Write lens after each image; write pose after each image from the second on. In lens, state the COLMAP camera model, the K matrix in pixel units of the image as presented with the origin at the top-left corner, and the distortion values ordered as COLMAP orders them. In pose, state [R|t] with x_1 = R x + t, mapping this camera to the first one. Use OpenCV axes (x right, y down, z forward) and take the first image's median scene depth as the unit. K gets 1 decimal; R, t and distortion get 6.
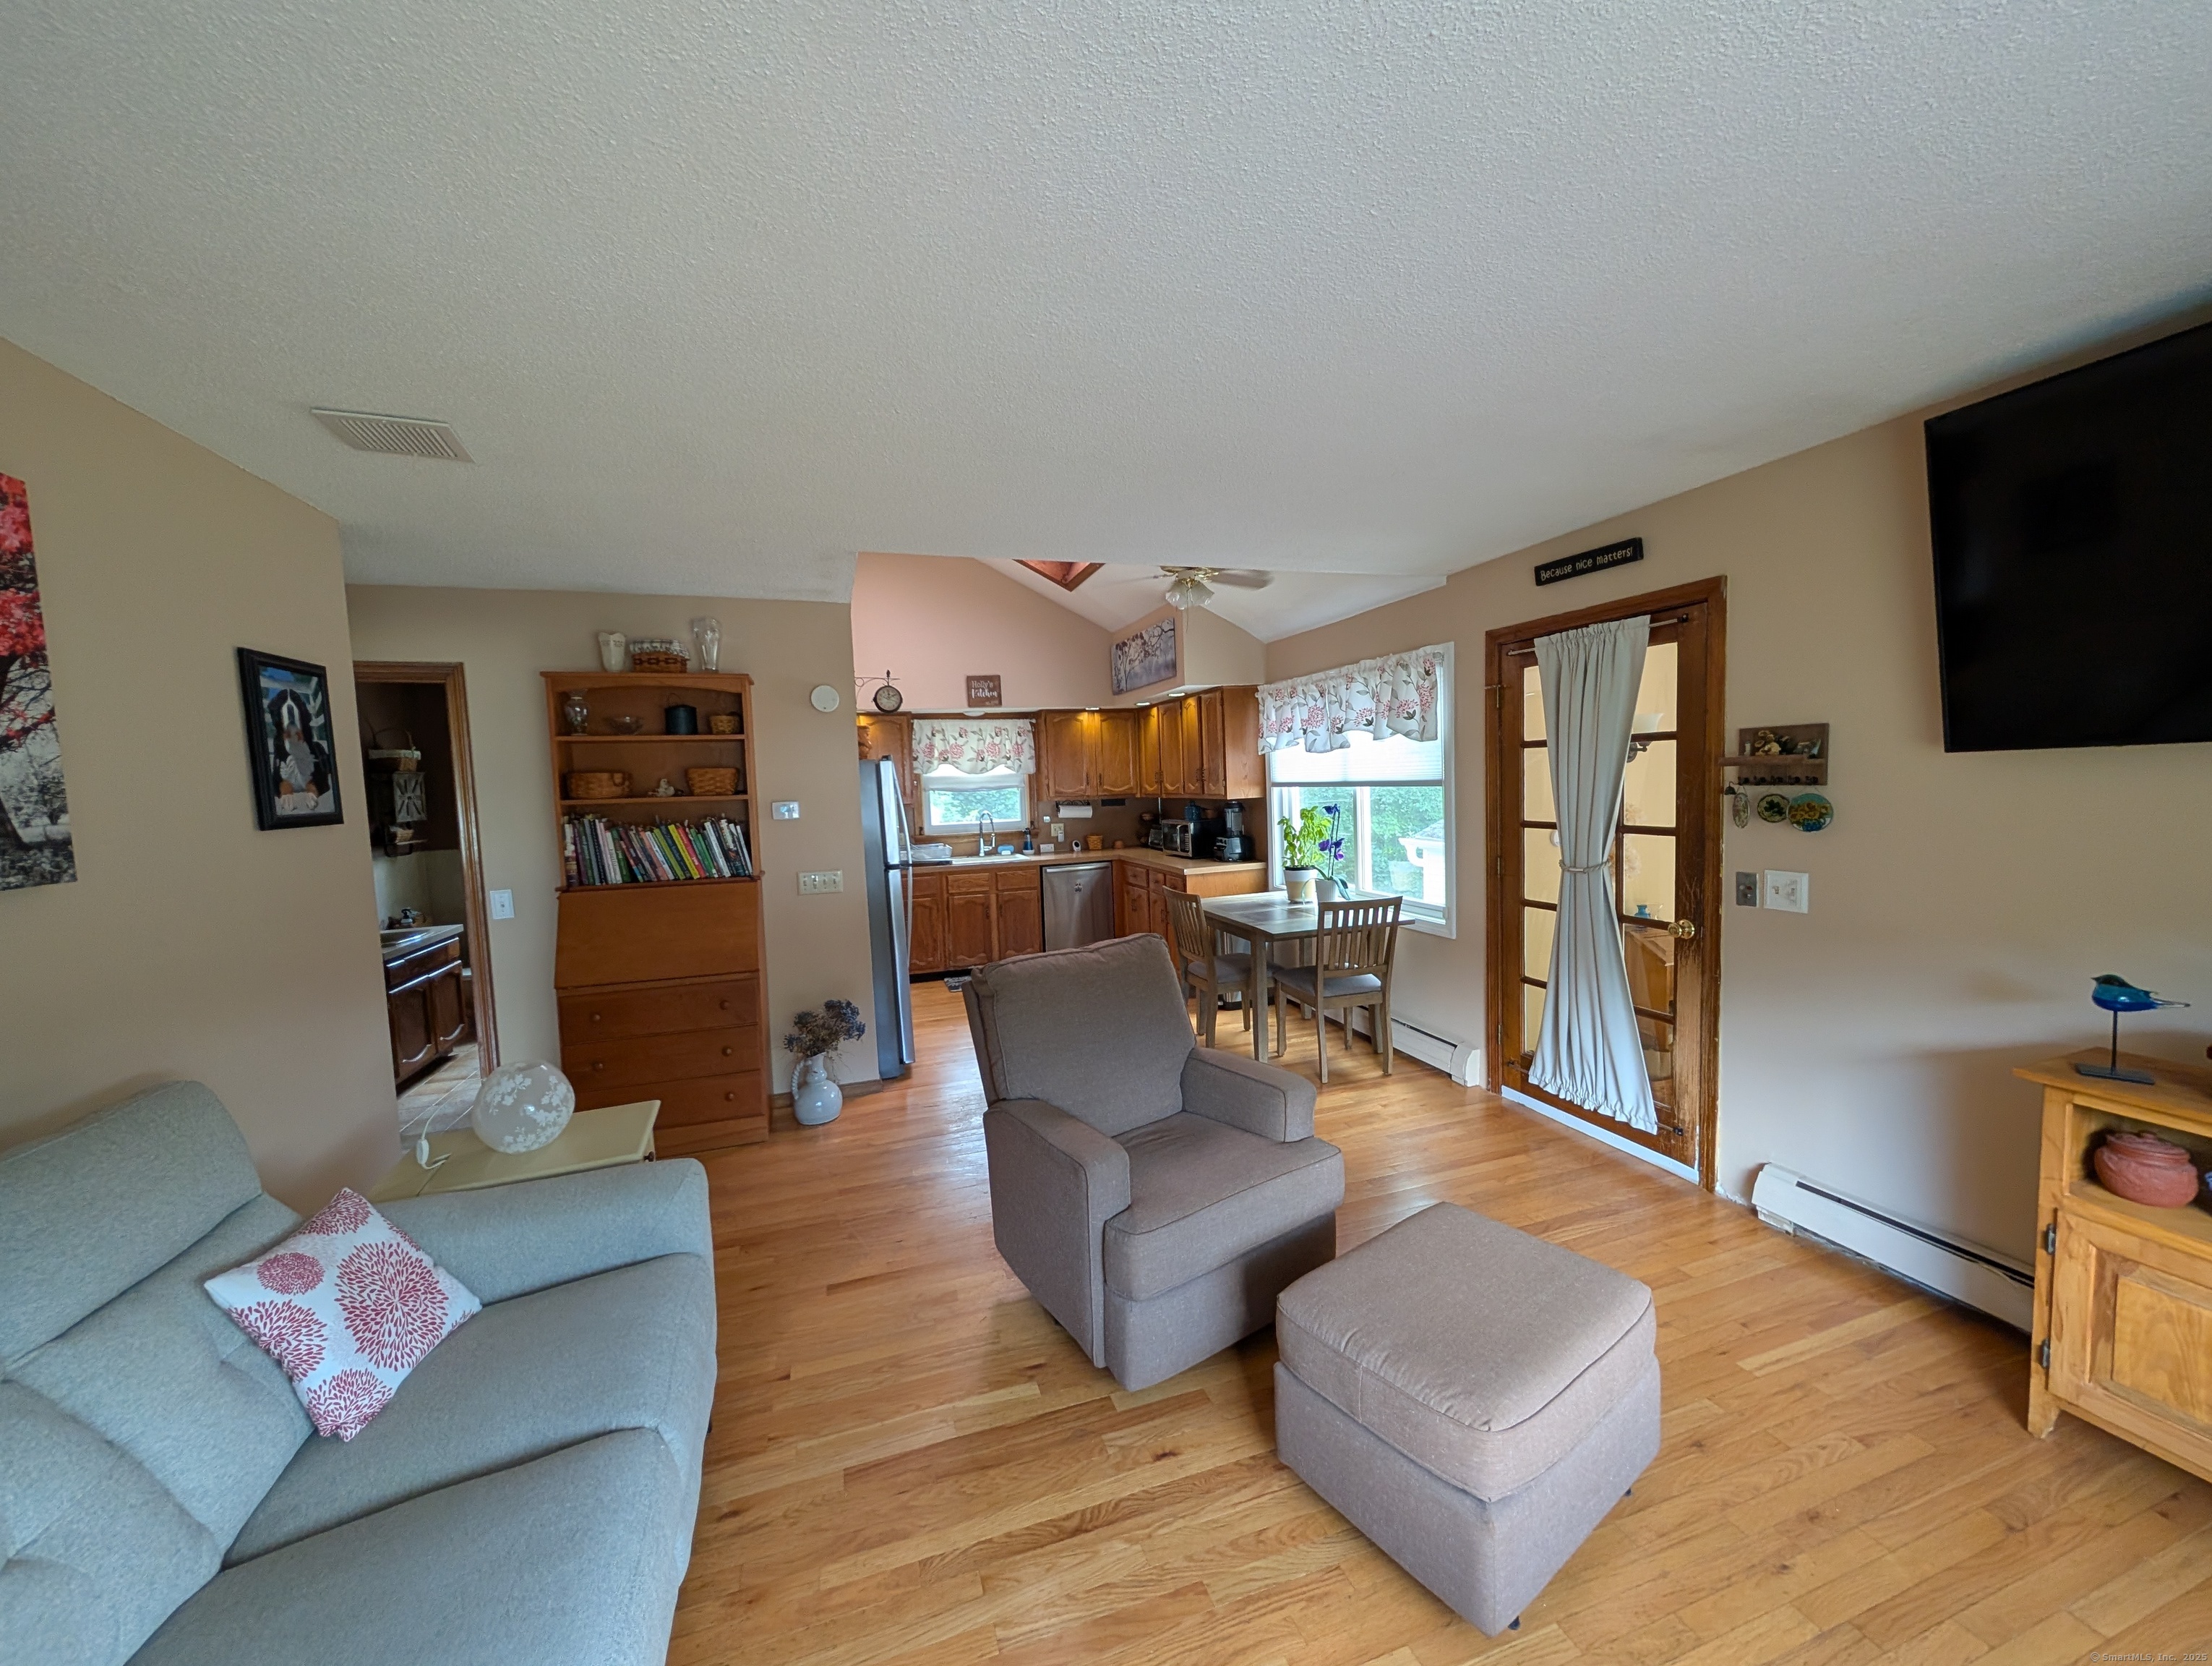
lens RADIAL K [[823.5, 0, 1117.2], [0, 823.5, 838.4], [0, 0, 1]] dist [-0.003549, 0.000166]
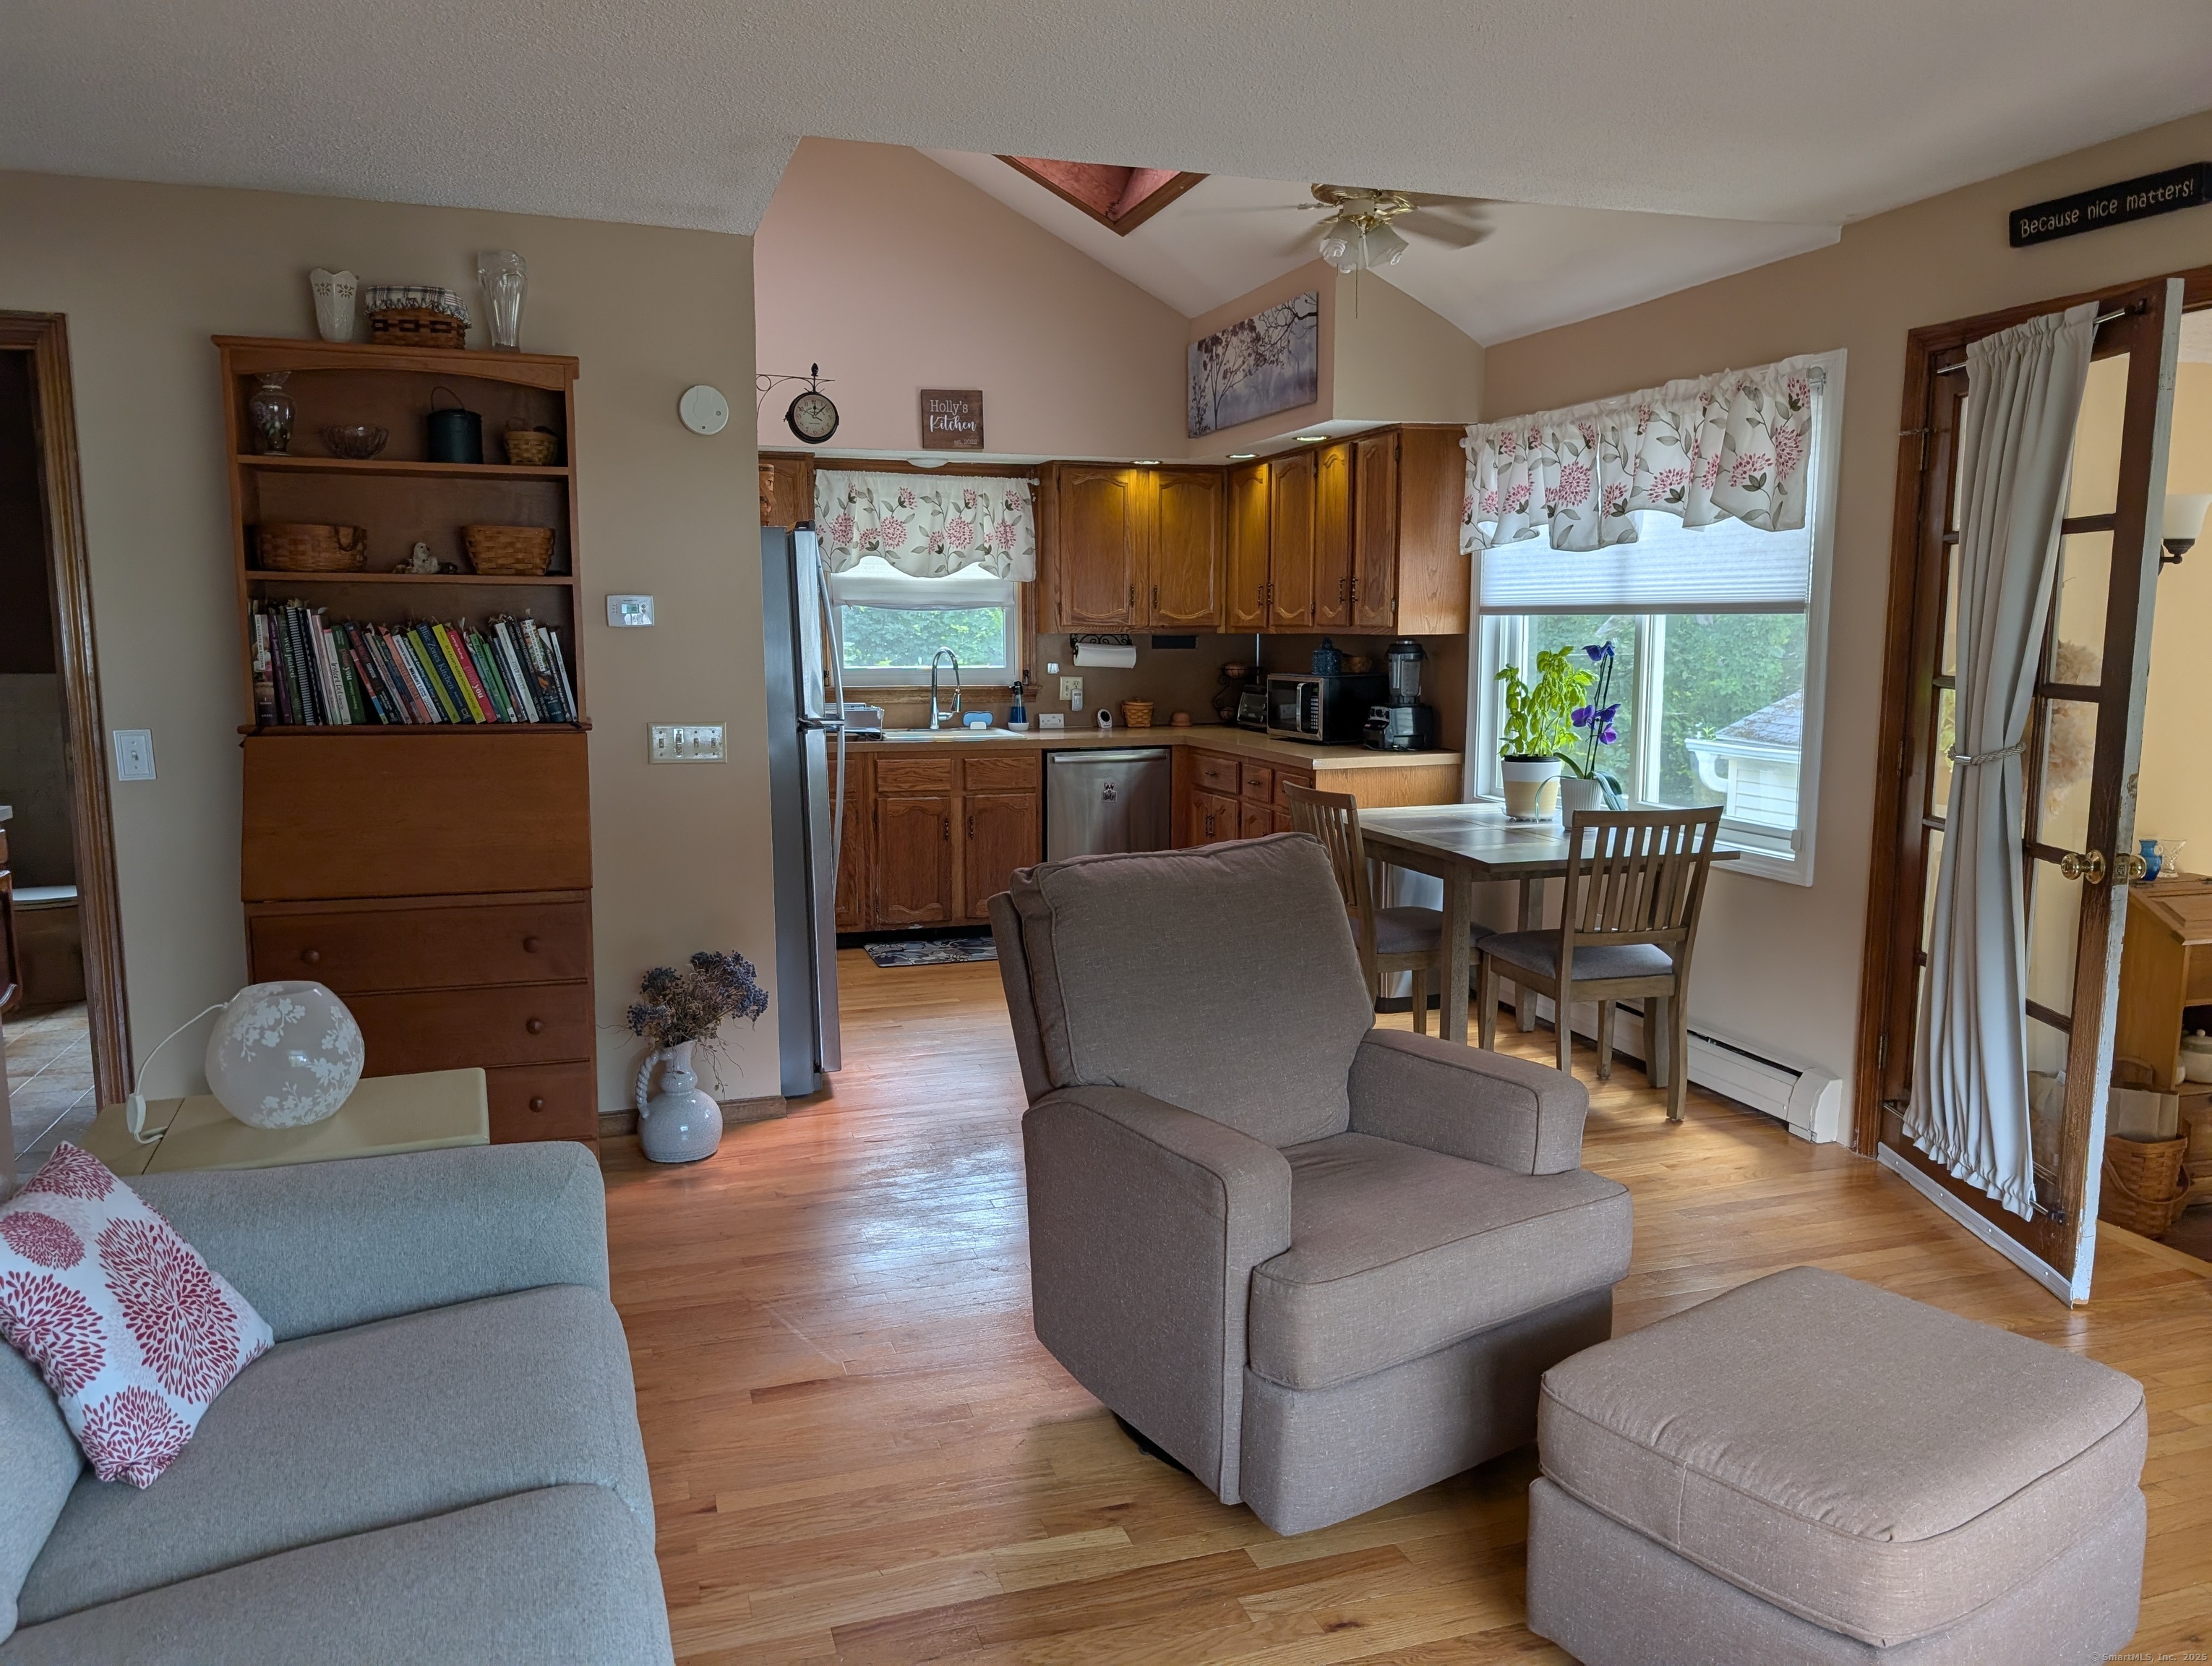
lens RADIAL K [[1566.1, 0, 1126.0], [0, 1566.1, 848.4], [0, 0, 1]] dist [0.020743, -0.022147]
pose [[0.999283, 0.037791, 0.002358, -0.067967], [-0.037864, 0.996779, 0.070698, 0.041444], [0.000322, -0.070737, 0.997495, -0.079487]]
